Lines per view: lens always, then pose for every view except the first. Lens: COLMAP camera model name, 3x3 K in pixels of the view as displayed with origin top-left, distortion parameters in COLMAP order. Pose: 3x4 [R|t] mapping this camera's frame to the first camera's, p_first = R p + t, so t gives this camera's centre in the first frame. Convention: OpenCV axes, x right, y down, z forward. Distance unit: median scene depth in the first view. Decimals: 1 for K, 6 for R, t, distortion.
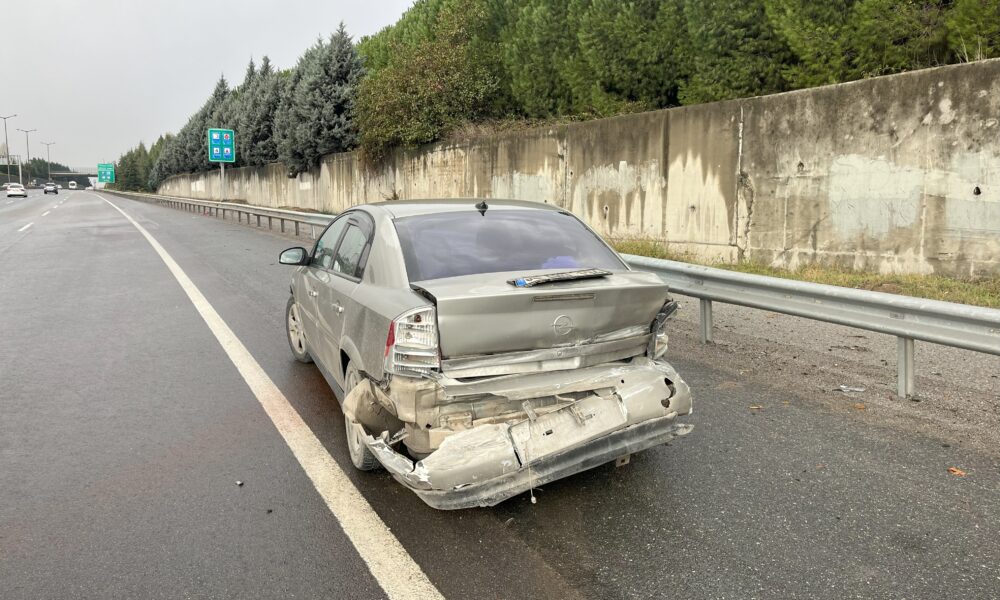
lens RADIAL K [[764.9, 0, 501.0], [0, 764.9, 304.7], [0, 0, 1]] dist [0.062409, -0.103808]
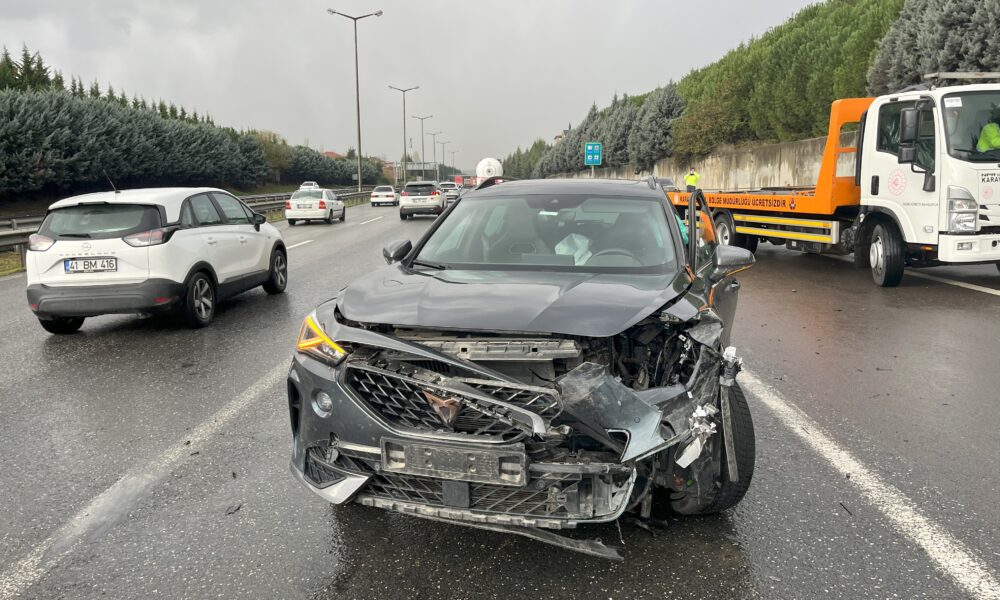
lens RADIAL K [[764.9, 0, 522.8], [0, 764.9, 305.9], [0, 0, 1]] dist [0.062409, -0.103808]
pose [[0.915351, 0.049590, -0.399591, 0.159989], [-0.046782, 0.998764, 0.016785, 0.091696], [0.399930, 0.003329, 0.916540, -0.550157]]
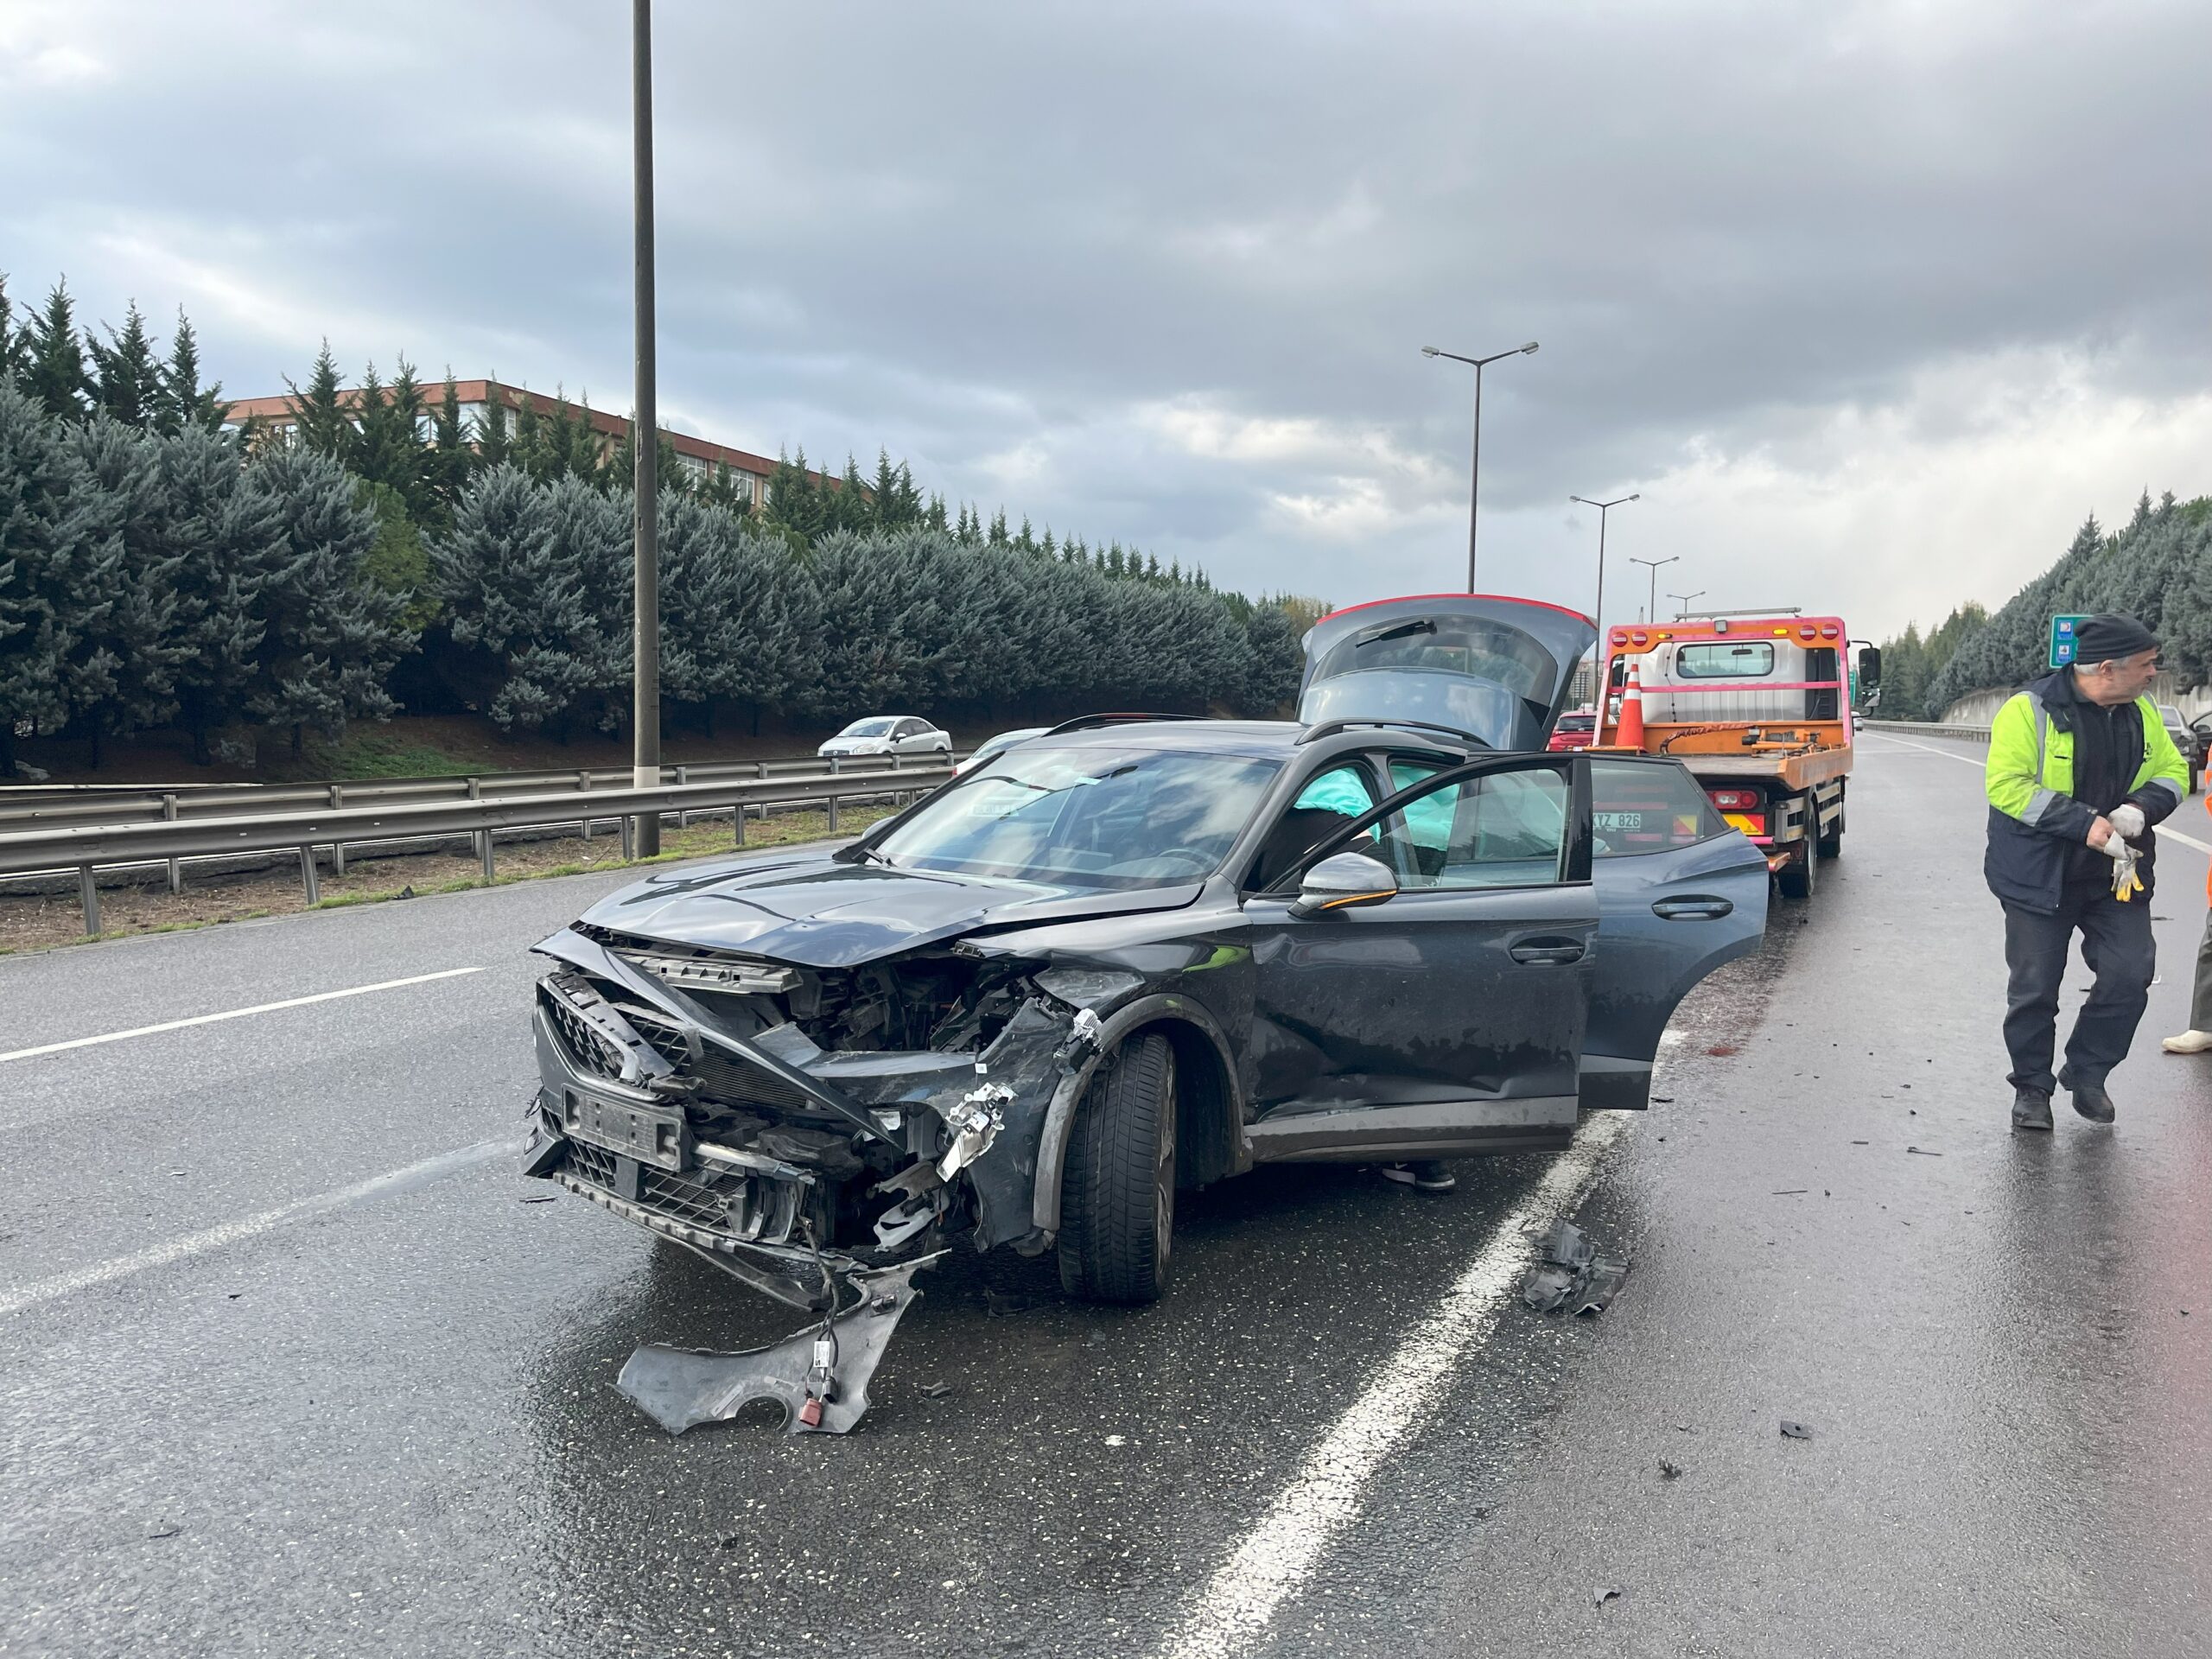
lens RADIAL K [[1691.7, 0, 1129.6], [0, 1691.7, 874.2], [0, 0, 1]] dist [0.017986, -0.035577]
pose [[0.657847, 0.071969, -0.749705, 0.209628], [-0.115811, 0.993251, -0.006273, 0.089219], [0.744194, 0.090951, 0.661742, -0.540324]]
